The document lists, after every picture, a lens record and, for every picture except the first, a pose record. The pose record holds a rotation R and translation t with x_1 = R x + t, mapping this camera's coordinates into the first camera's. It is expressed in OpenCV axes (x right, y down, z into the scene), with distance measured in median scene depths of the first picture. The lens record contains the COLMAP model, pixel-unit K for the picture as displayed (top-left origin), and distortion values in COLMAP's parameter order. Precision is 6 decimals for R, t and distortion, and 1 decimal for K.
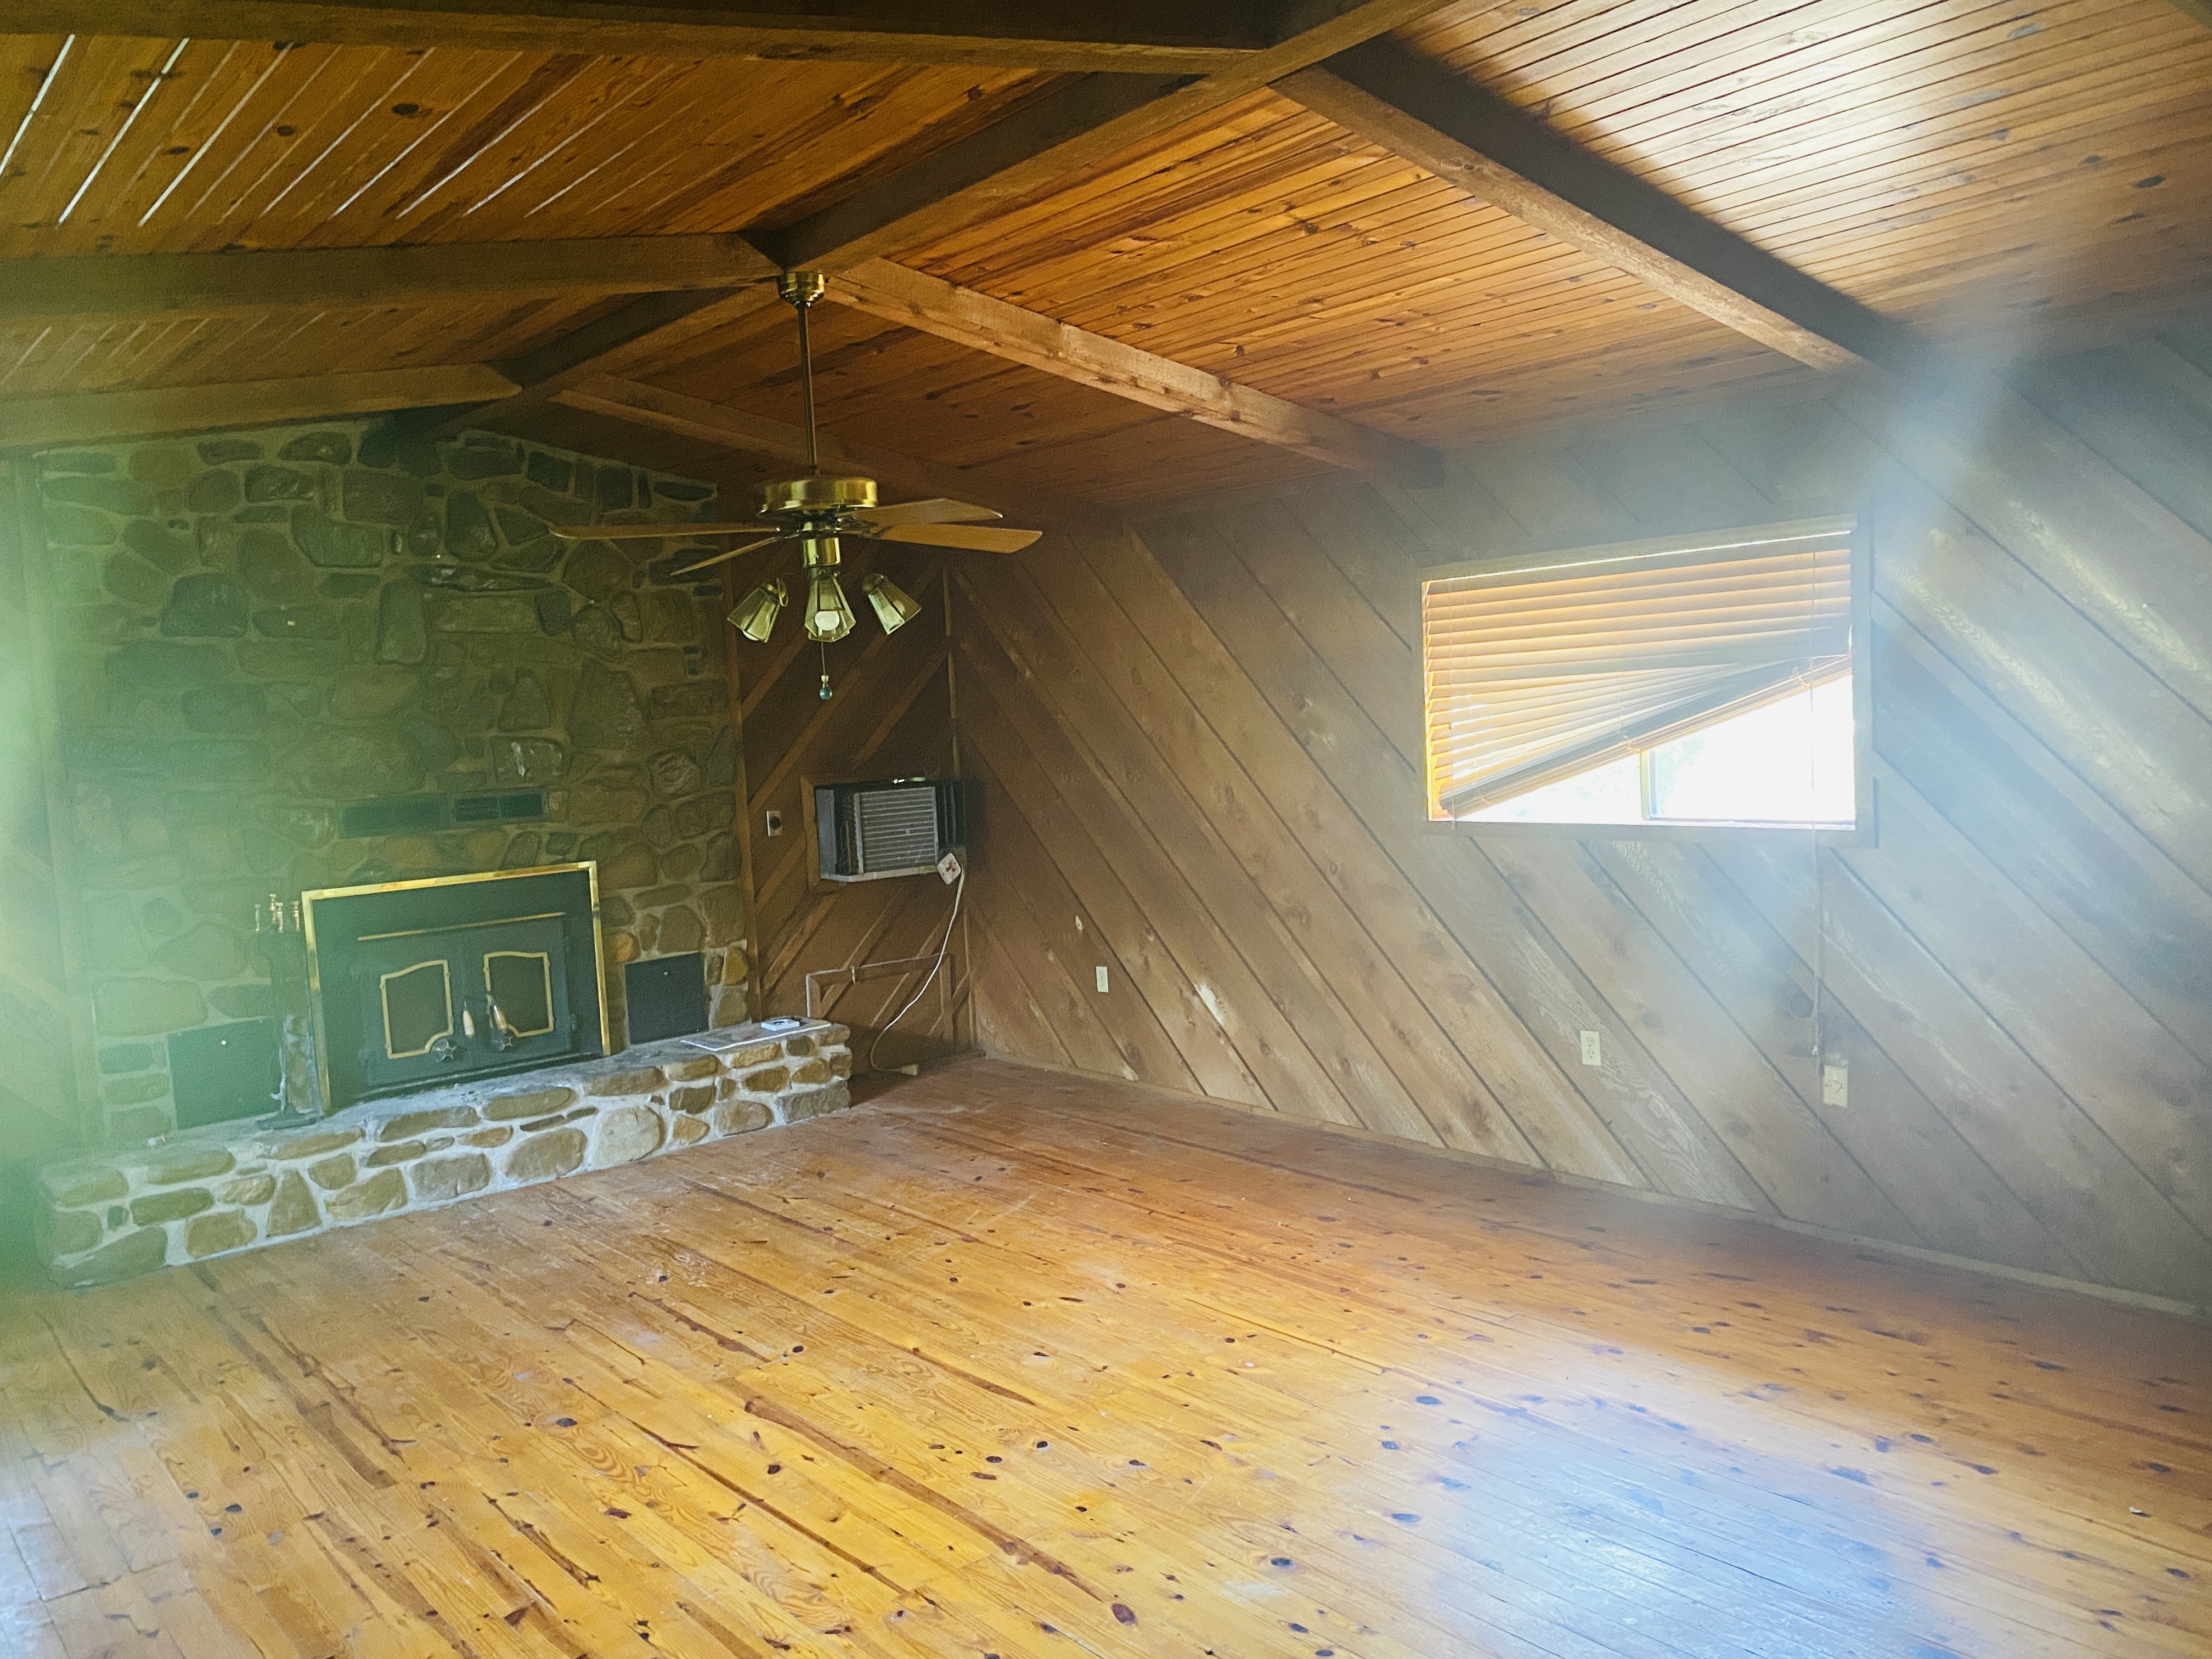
lens RADIAL K [[1689.6, 0, 1089.4], [0, 1689.6, 822.1], [0, 0, 1]] dist [0.045141, -0.066288]
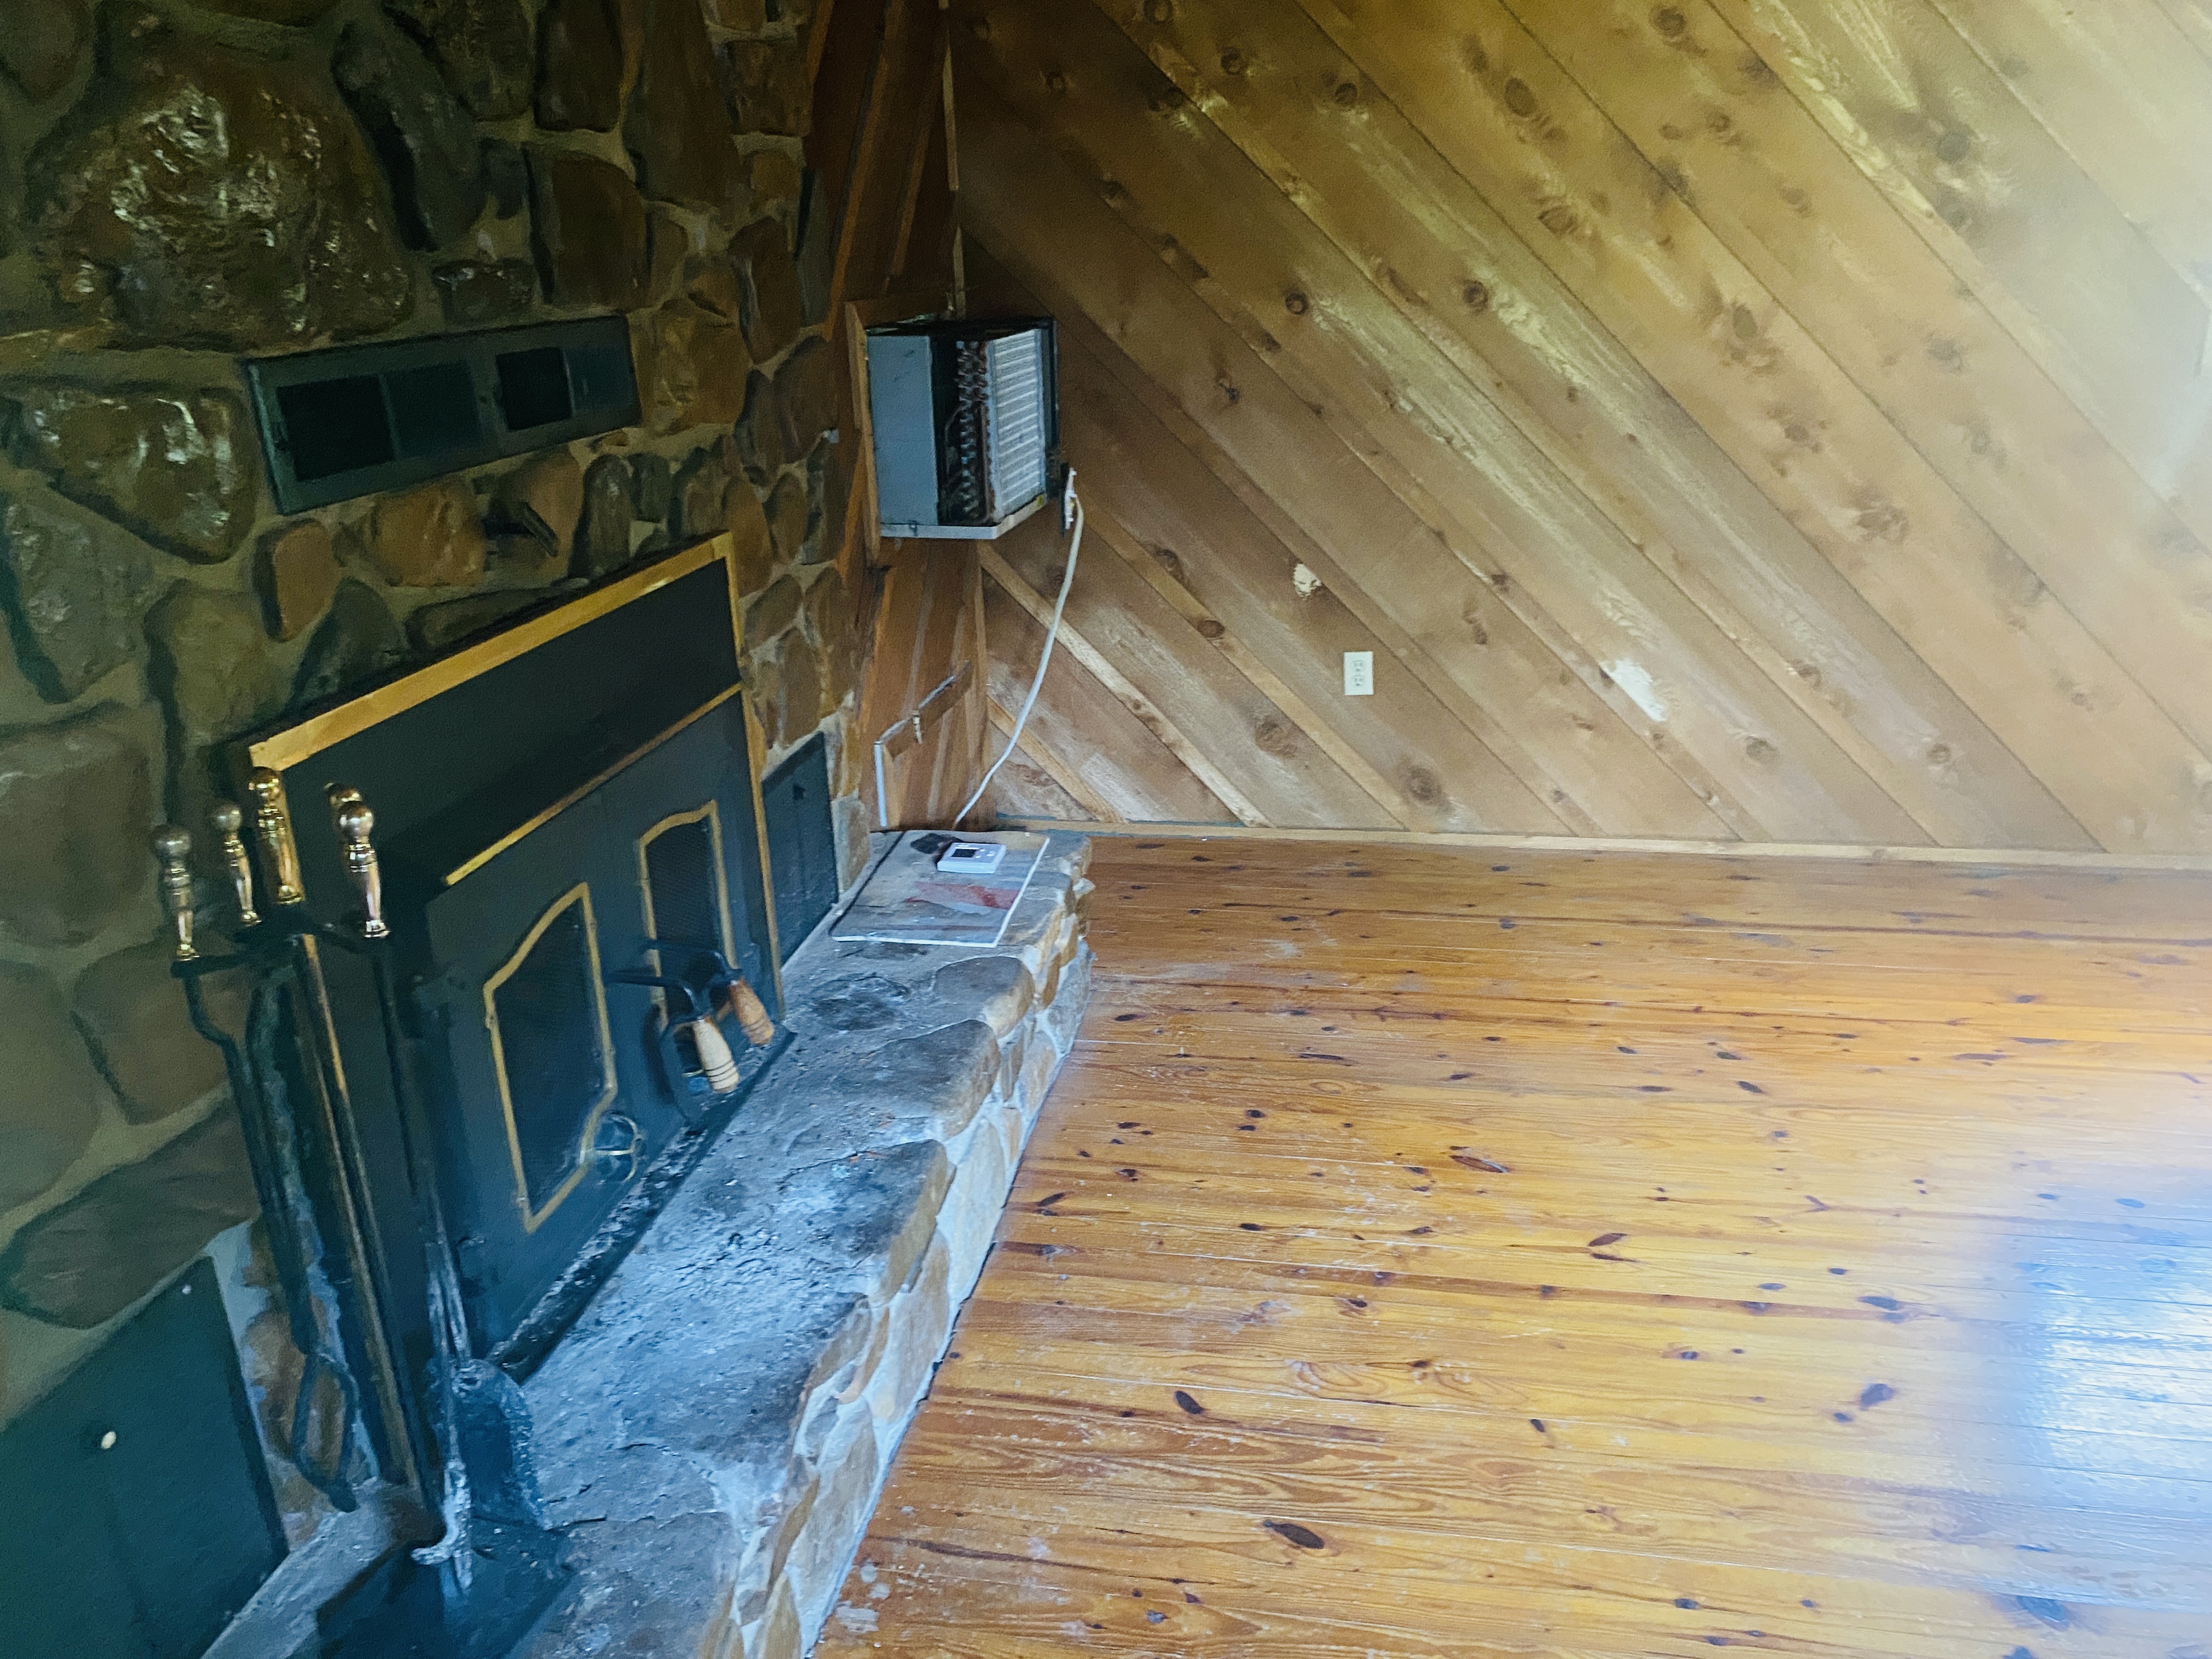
lens RADIAL K [[1689.6, 0, 1114.0], [0, 1689.6, 841.3], [0, 0, 1]] dist [0.045141, -0.066288]
pose [[0.773741, -0.188813, 0.604710, -0.490219], [0.037084, 0.966414, 0.254301, -0.002832], [-0.632415, -0.174338, 0.754756, 0.699474]]
